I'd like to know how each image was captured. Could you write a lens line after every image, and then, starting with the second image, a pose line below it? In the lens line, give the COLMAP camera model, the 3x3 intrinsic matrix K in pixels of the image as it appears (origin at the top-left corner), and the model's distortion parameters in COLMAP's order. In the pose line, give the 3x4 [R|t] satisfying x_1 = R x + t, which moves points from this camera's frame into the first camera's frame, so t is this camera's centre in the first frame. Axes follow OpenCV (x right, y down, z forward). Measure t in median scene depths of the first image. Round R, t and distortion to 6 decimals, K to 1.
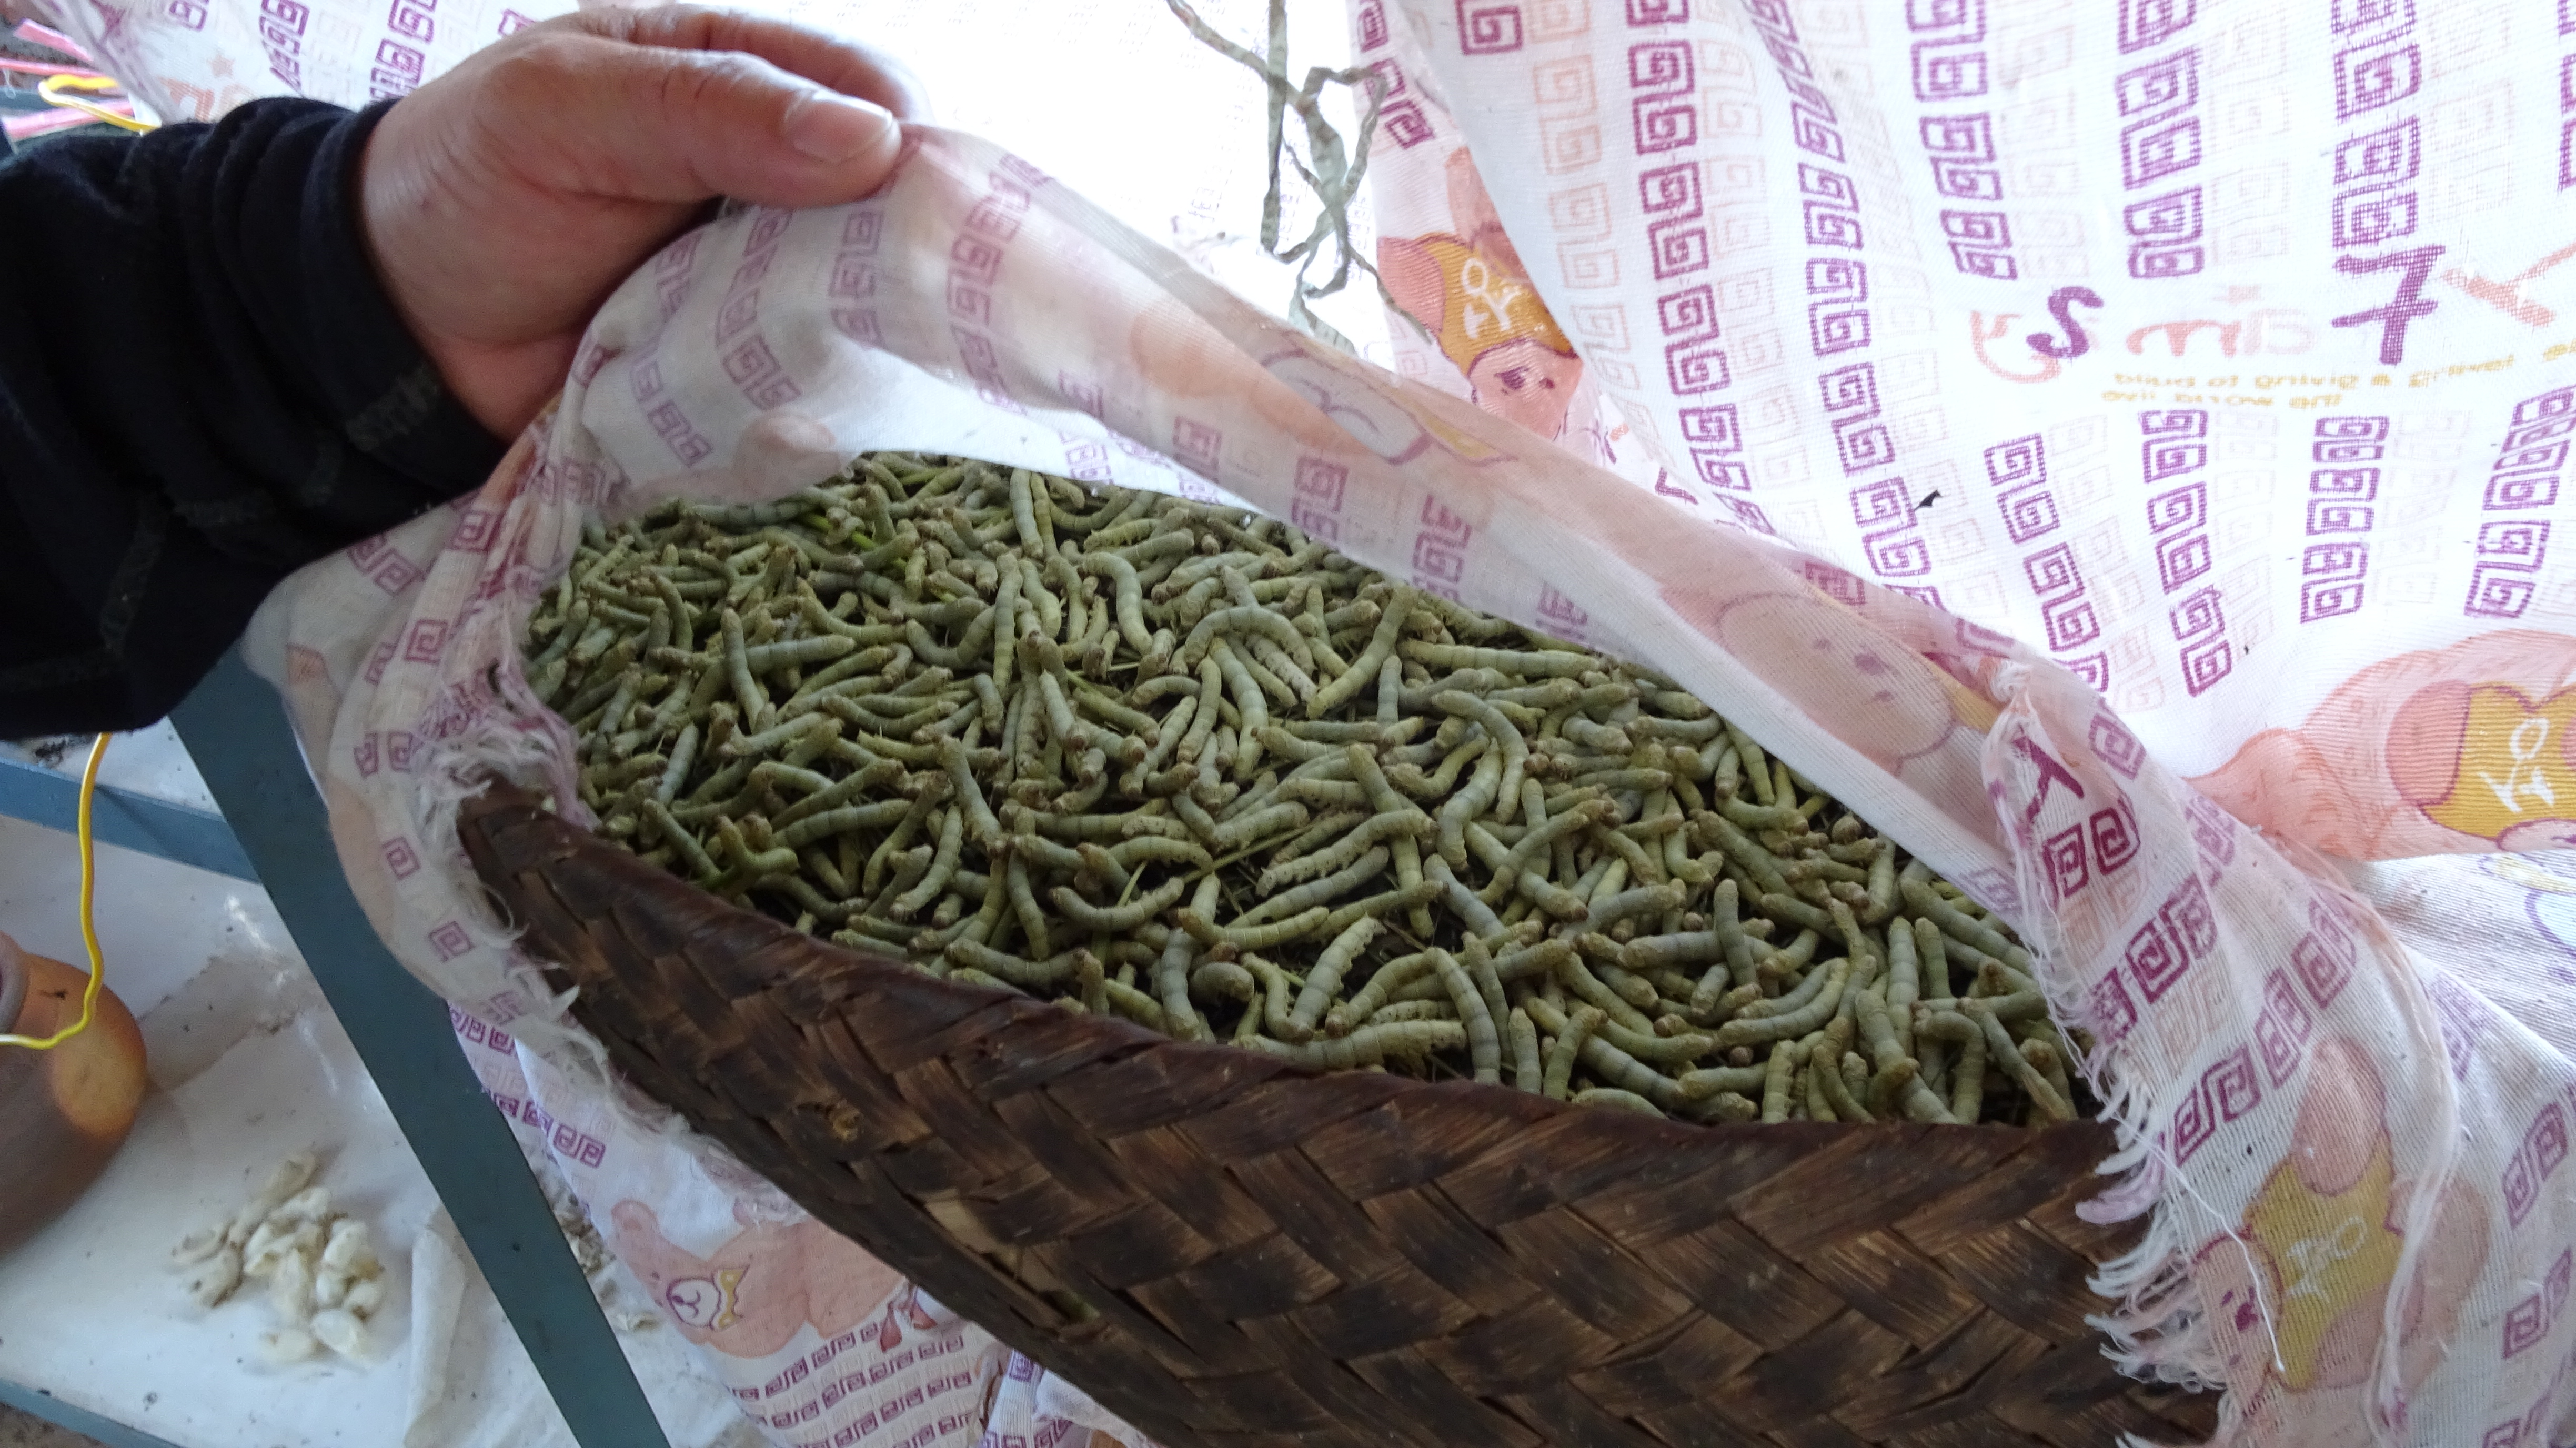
lens RADIAL K [[1818.9, 0, 1347.2], [0, 1818.9, 663.1], [0, 0, 1]] dist [0.007353, 0.000614]
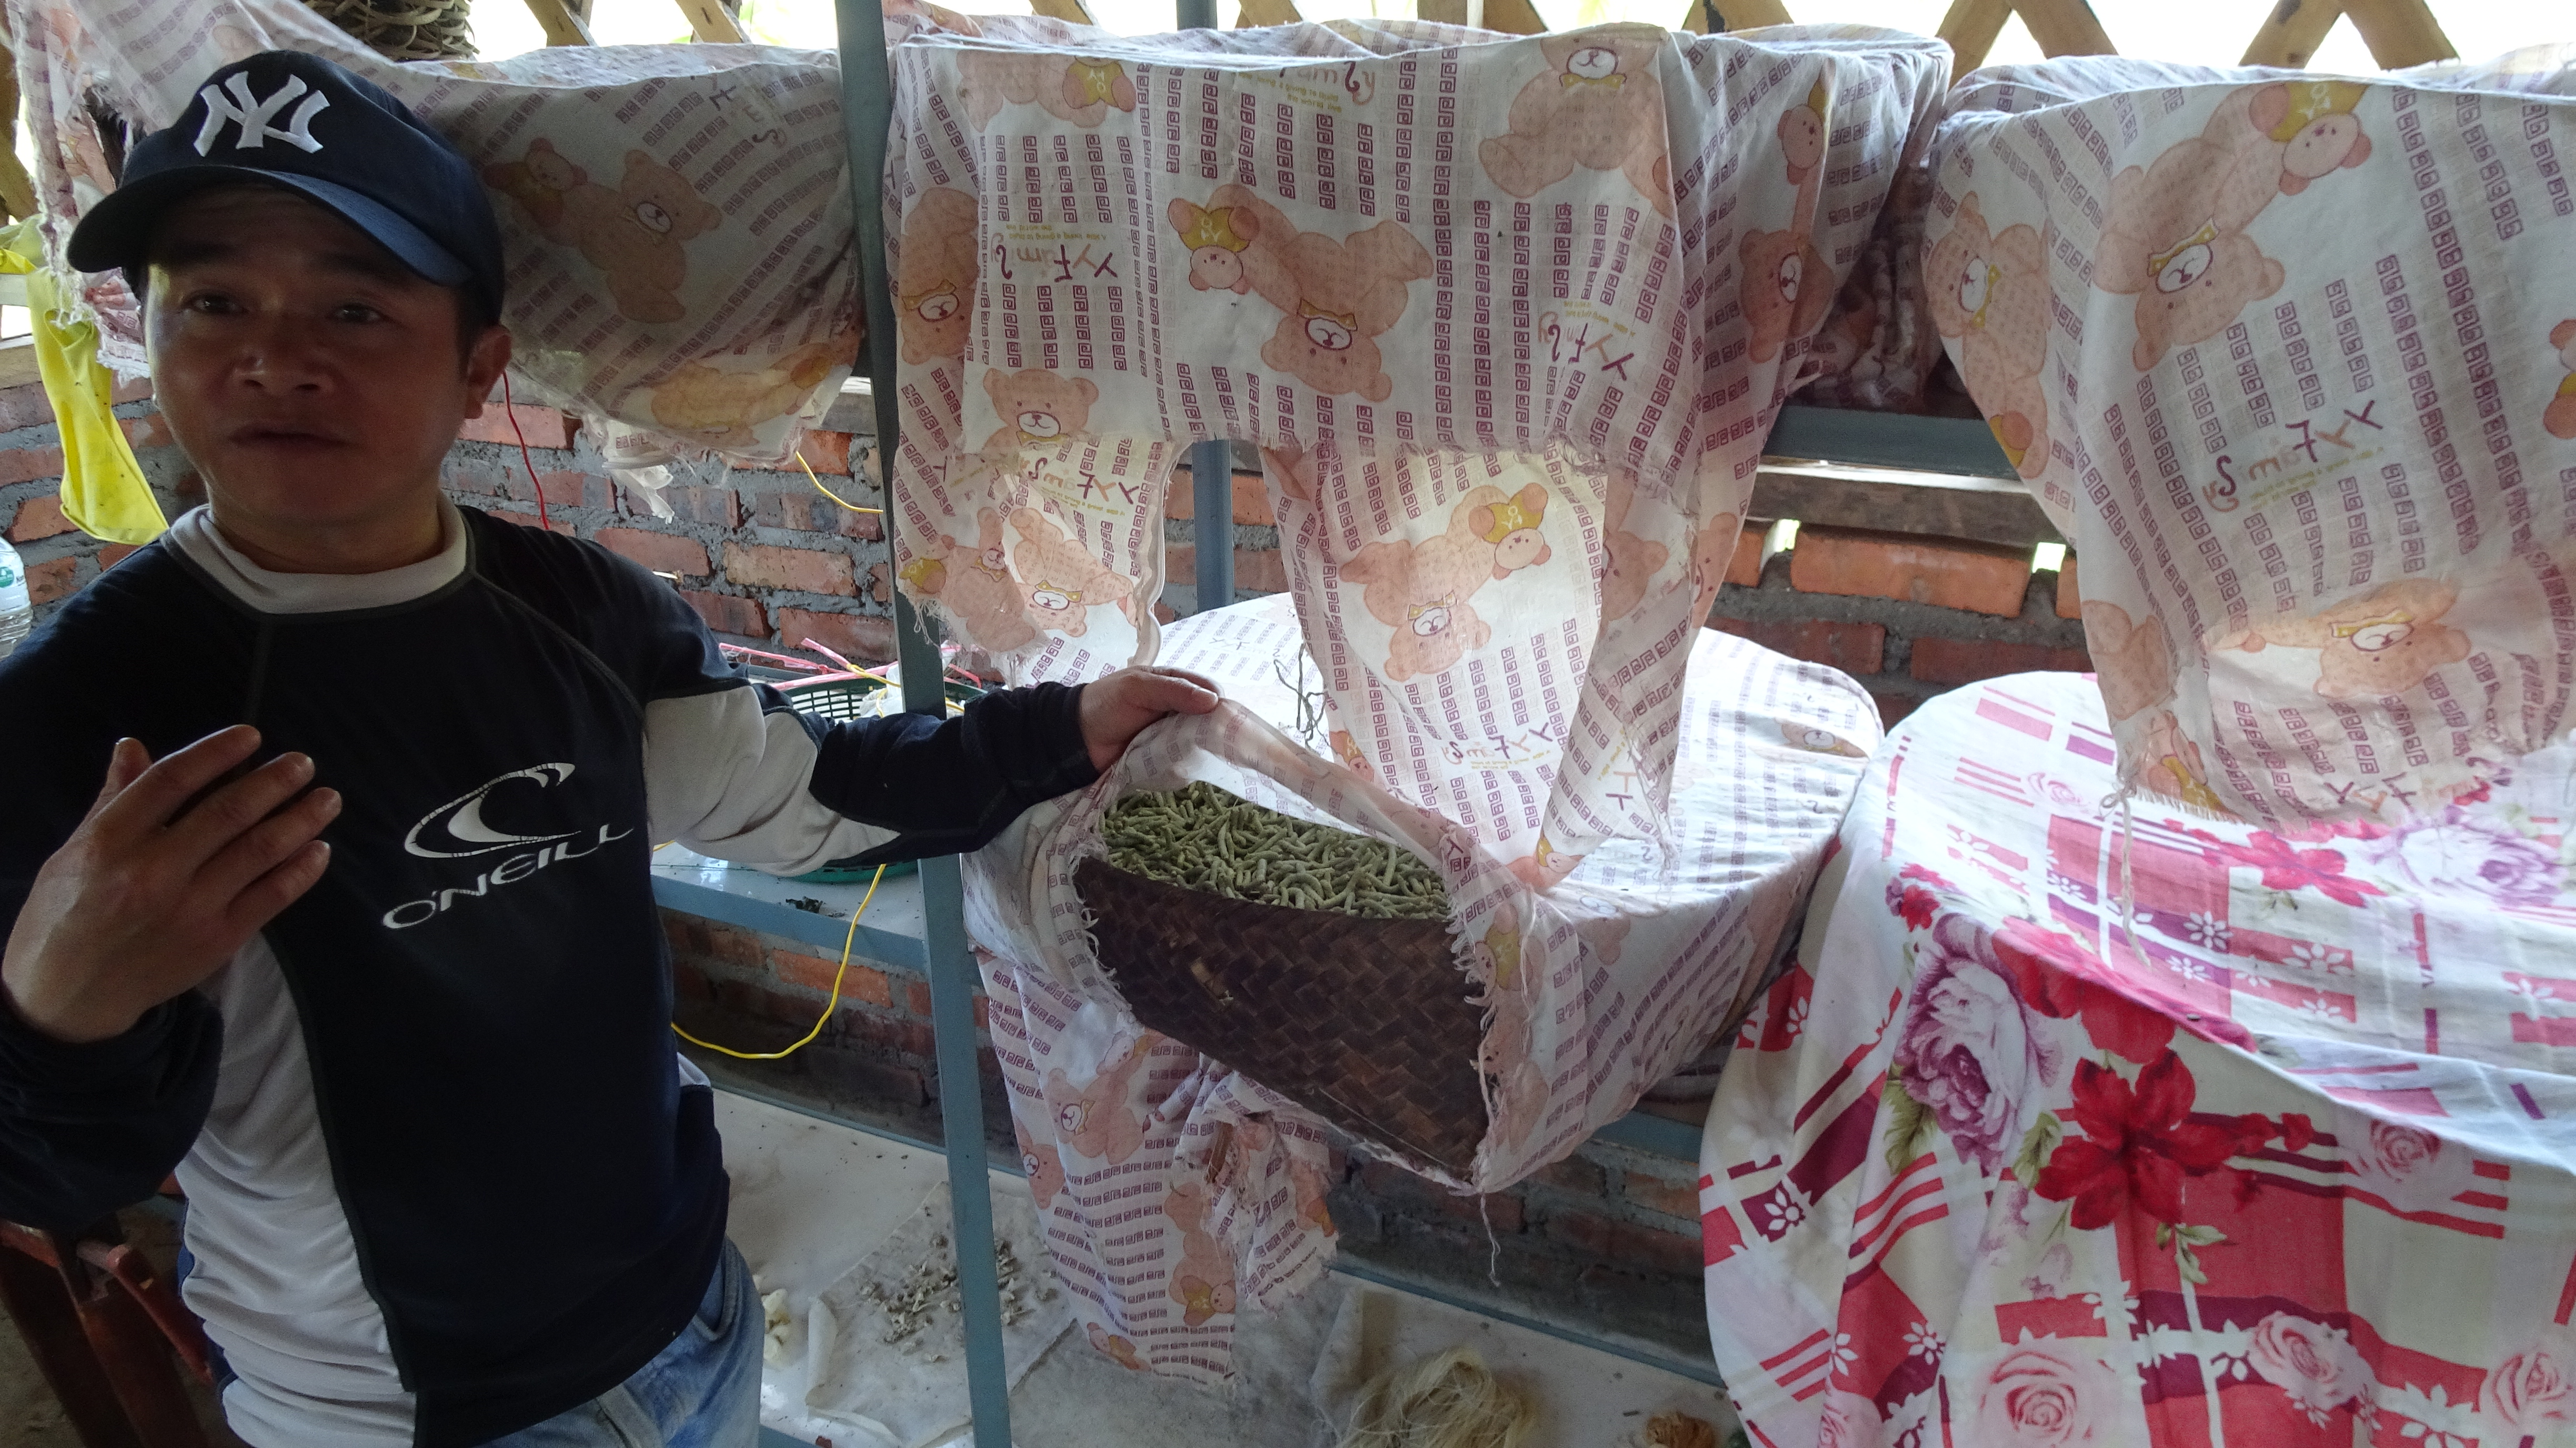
lens RADIAL K [[1818.9, 0, 1287.5], [0, 1818.9, 721.4], [0, 0, 1]] dist [0.007353, 0.000614]
pose [[0.990166, 0.062836, -0.124993, 0.449936], [-0.096201, 0.954512, -0.282228, 0.941380], [0.101573, 0.291477, 0.951170, -3.006580]]
